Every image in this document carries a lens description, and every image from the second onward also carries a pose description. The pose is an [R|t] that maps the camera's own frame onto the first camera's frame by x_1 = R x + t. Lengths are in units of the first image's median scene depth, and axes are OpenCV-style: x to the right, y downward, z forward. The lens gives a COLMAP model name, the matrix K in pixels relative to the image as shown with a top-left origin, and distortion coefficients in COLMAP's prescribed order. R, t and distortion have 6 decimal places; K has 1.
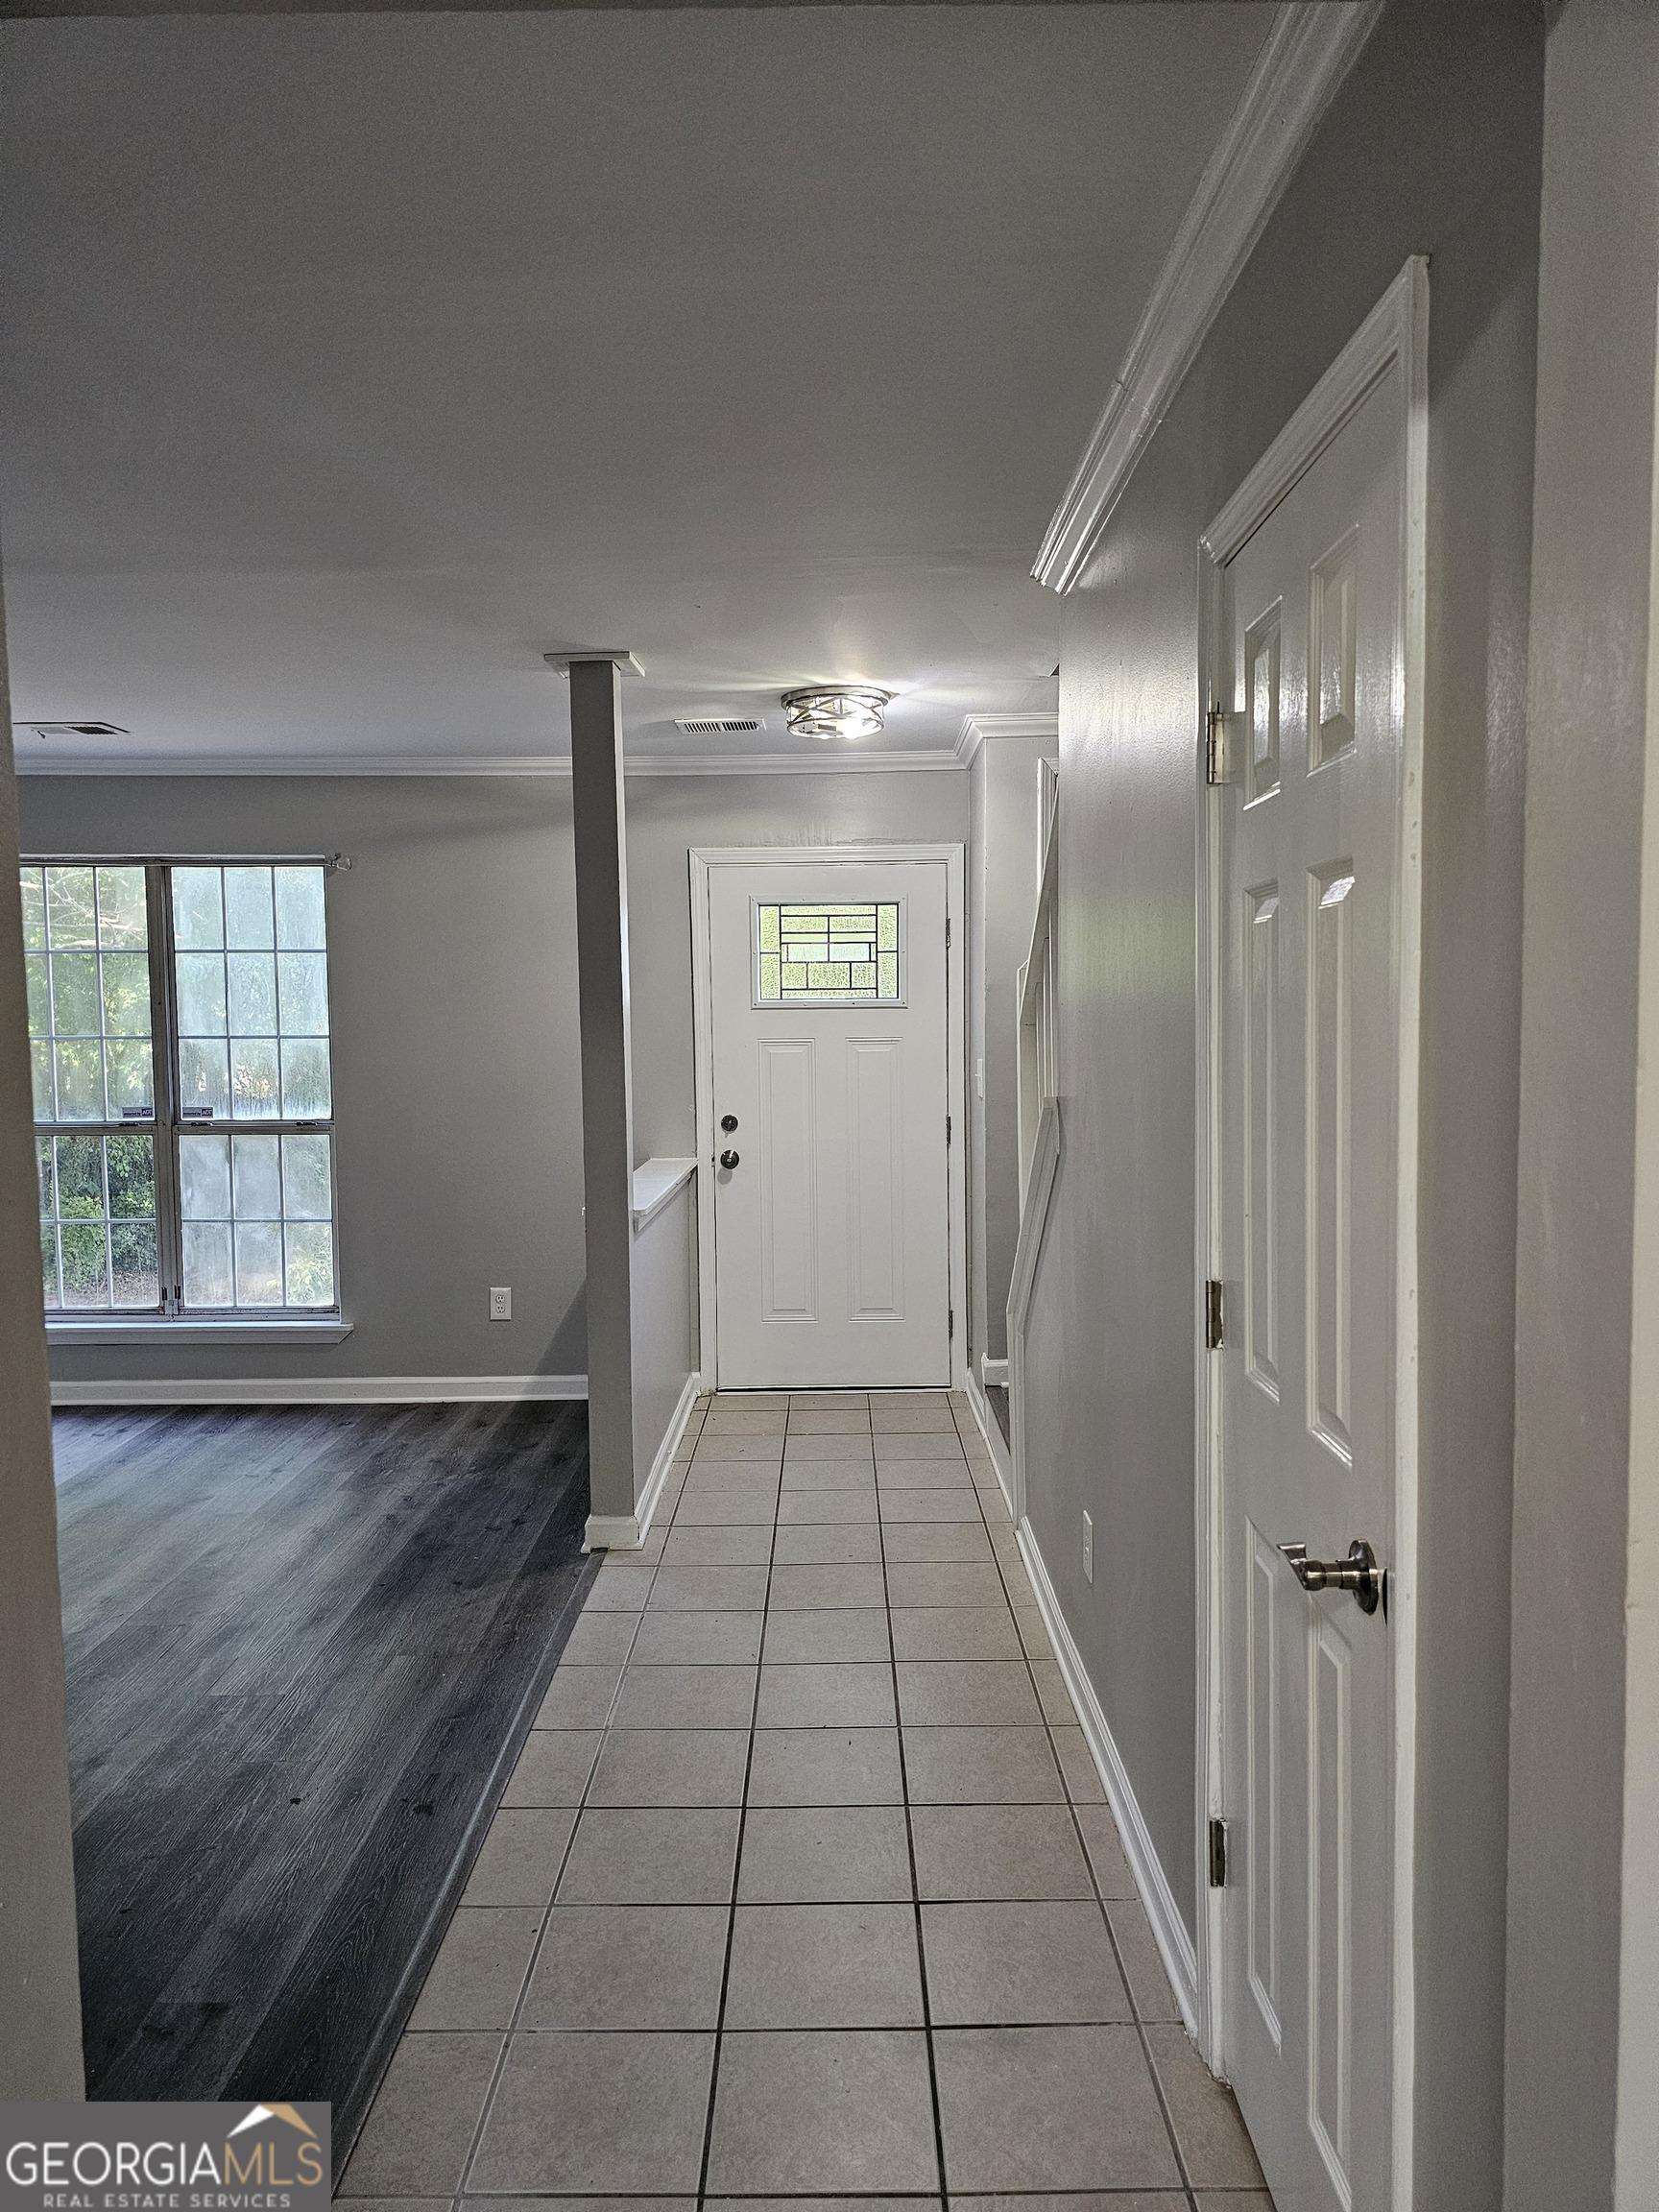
lens RADIAL K [[1471.3, 0, 829.5], [0, 1471.3, 1106.0], [0, 0, 1]] dist [0.048619, -0.000798]
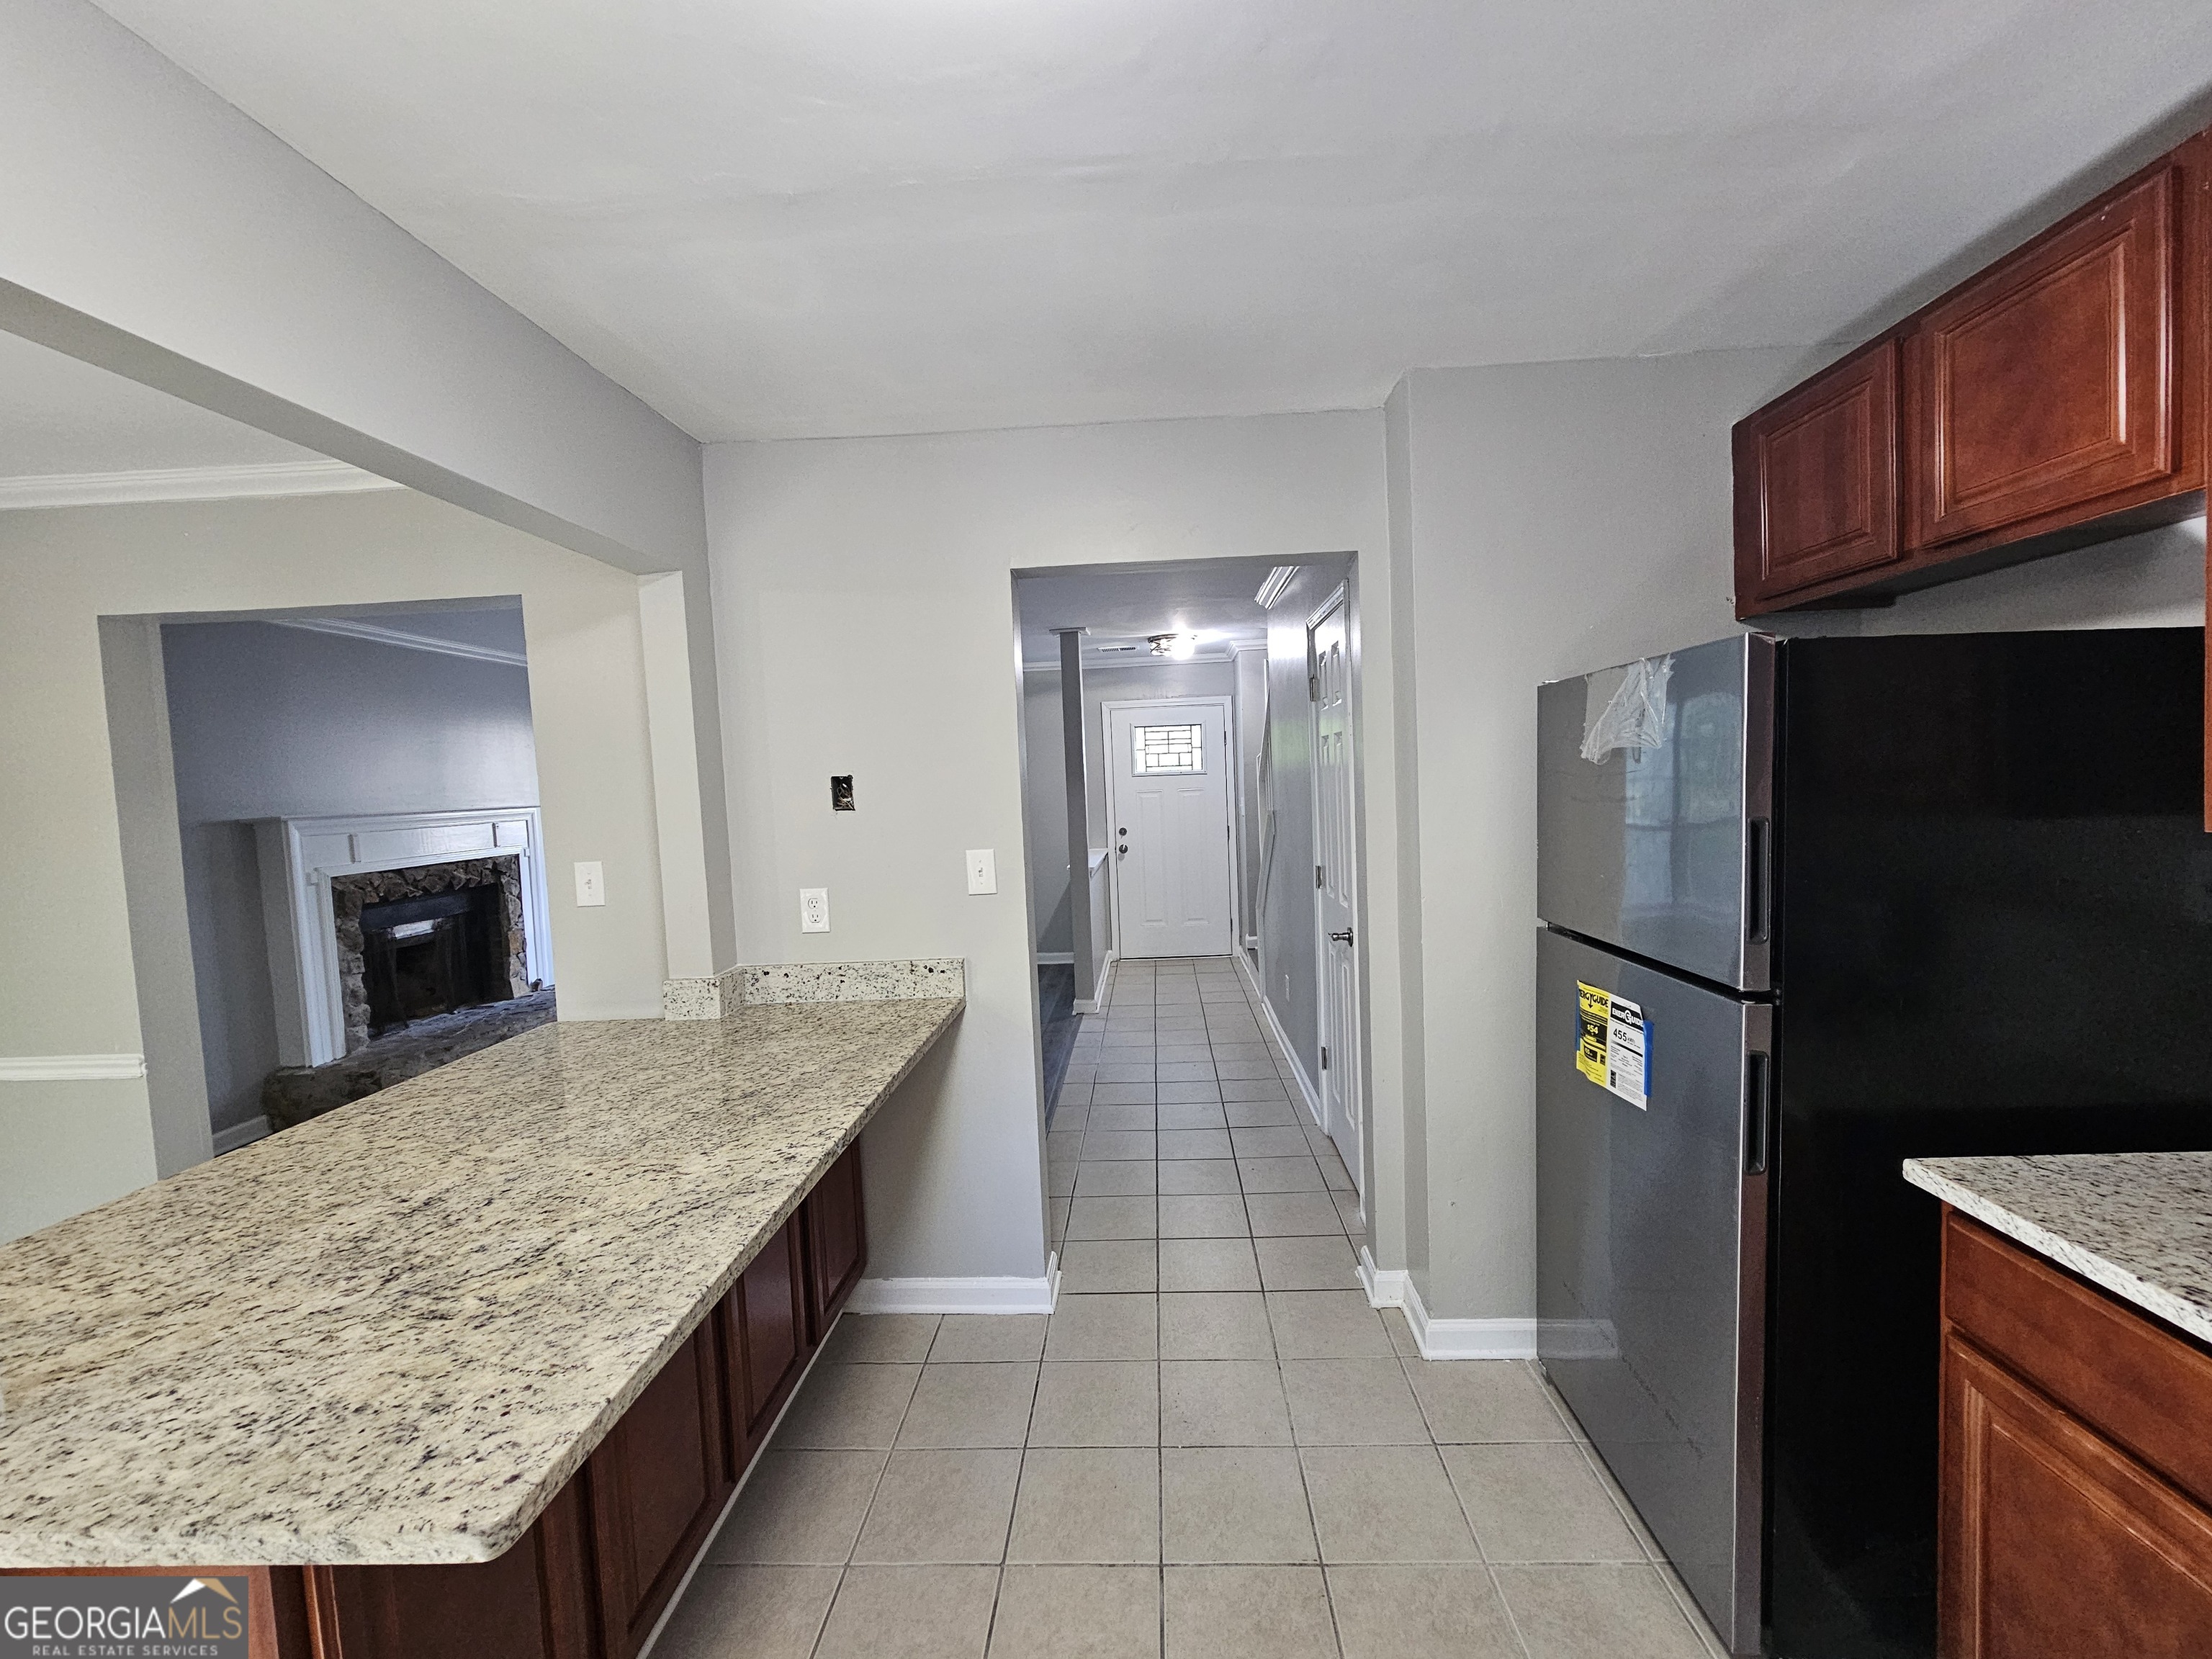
lens RADIAL K [[906.2, 0, 1106.0], [0, 906.2, 829.5], [0, 0, 1]] dist [0.000543, 0.000668]
pose [[0.998279, -0.025515, -0.052809, -0.029753], [0.025260, 0.999666, -0.005479, 0.019416], [0.052931, 0.004136, 0.998590, -0.366219]]
